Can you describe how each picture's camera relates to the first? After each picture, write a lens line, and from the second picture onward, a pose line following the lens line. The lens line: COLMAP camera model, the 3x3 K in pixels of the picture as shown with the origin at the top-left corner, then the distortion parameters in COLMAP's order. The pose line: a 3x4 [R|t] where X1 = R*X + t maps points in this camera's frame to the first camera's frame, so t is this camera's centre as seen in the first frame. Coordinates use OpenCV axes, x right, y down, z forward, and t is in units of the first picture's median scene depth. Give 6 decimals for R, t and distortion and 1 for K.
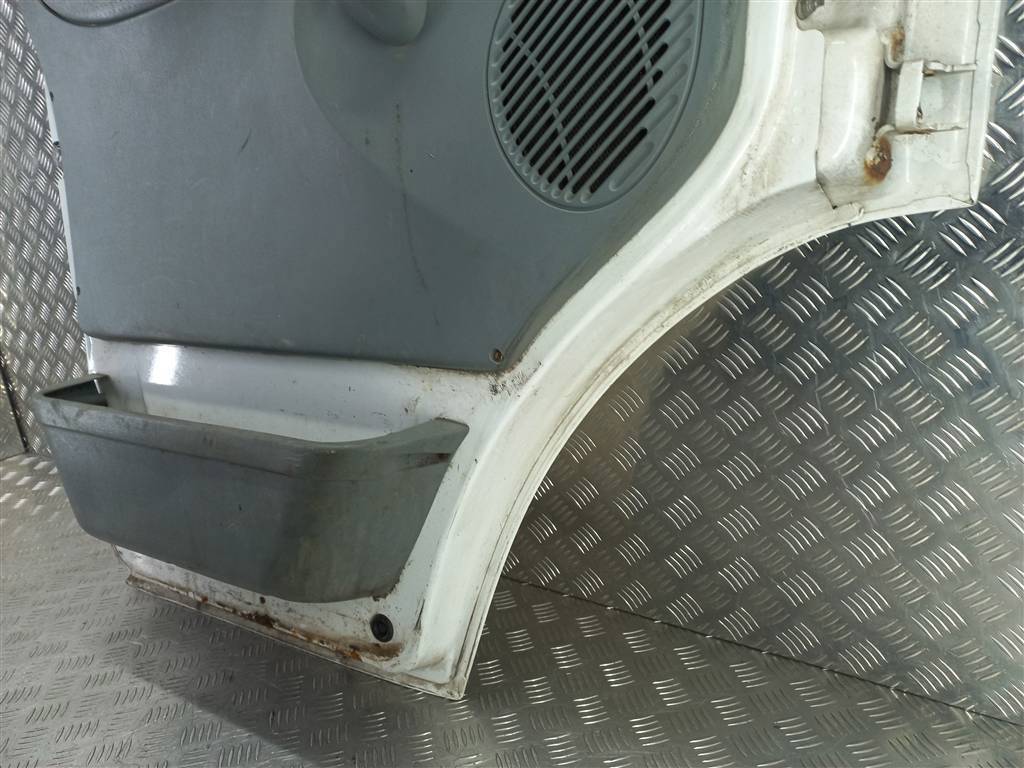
lens RADIAL K [[729.9, 0, 512.0], [0, 729.9, 384.0], [0, 0, 1]] dist [0.065169, -0.072221]
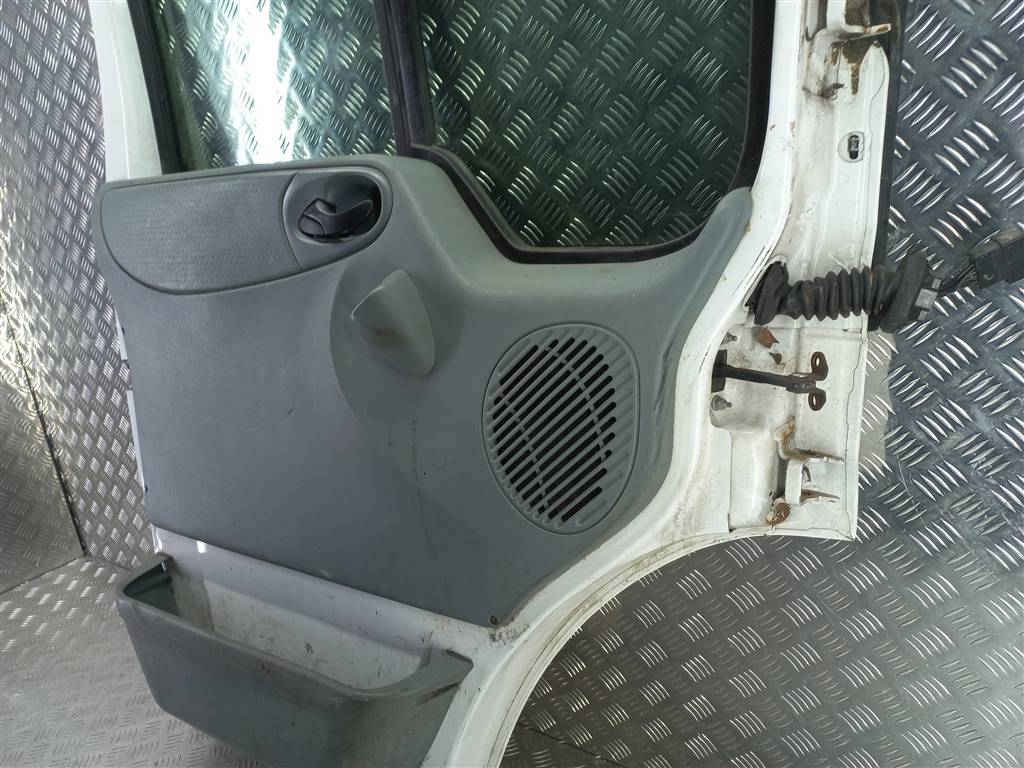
lens RADIAL K [[734.7, 0, 512.0], [0, 734.7, 384.0], [0, 0, 1]] dist [0.024846, -0.001713]
pose [[0.999662, -0.014963, -0.021246, 0.043149], [0.015311, 0.999750, 0.016293, -0.458608], [0.020997, -0.016613, 0.999642, -0.263543]]
